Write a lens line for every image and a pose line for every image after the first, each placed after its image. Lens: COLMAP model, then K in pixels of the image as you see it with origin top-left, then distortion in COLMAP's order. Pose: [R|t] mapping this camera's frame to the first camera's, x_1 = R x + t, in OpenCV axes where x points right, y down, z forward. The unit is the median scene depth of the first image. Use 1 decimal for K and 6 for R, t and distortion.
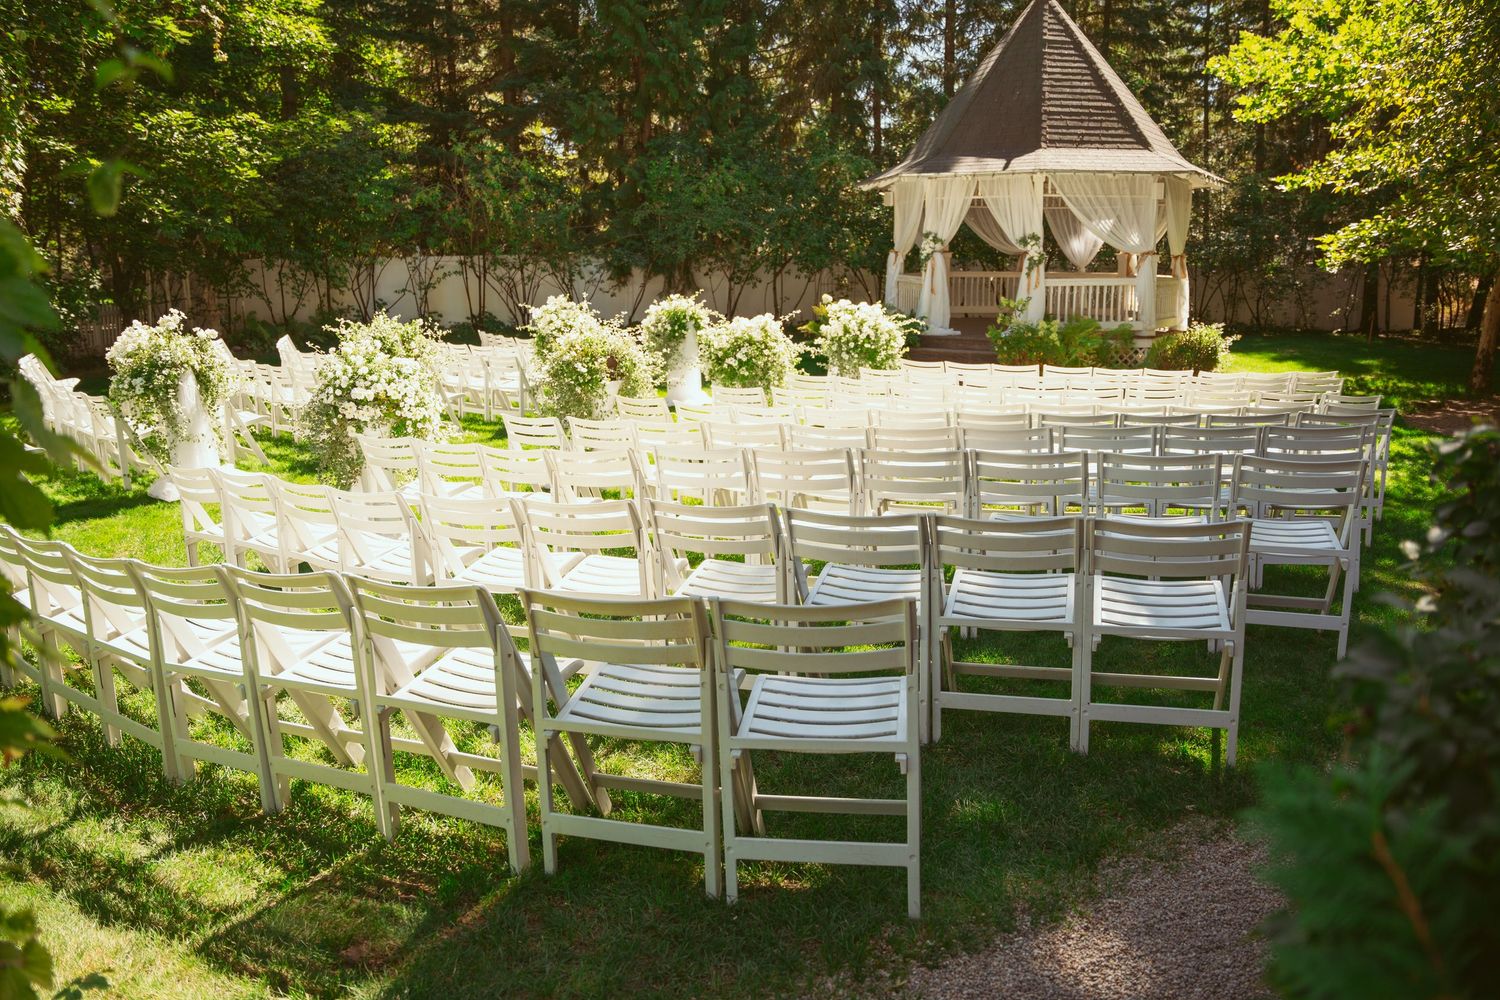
lens RADIAL K [[1045.6, 0, 734.7], [0, 1045.6, 507.6], [0, 0, 1]] dist [-0.096656, 0.011472]
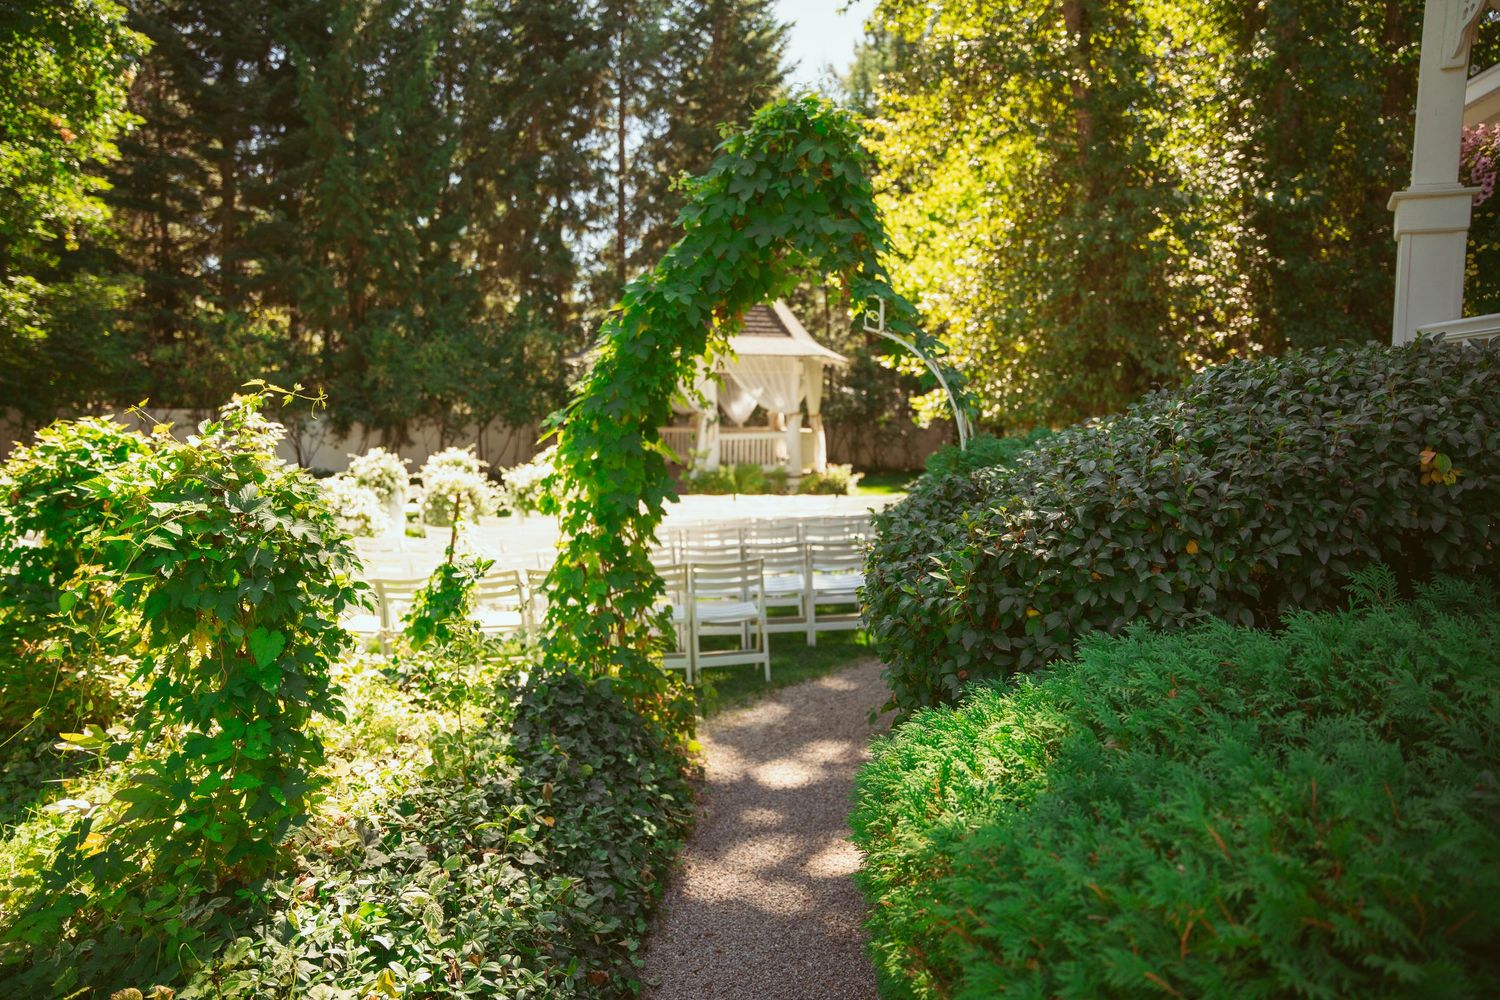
lens RADIAL K [[1045.6, 0, 756.2], [0, 1045.6, 490.9], [0, 0, 1]] dist [-0.096656, 0.011472]
pose [[0.938353, -0.013342, 0.345422, -0.105573], [0.067023, 0.987315, -0.143934, 0.039819], [-0.339119, 0.158212, 0.927344, -0.212332]]
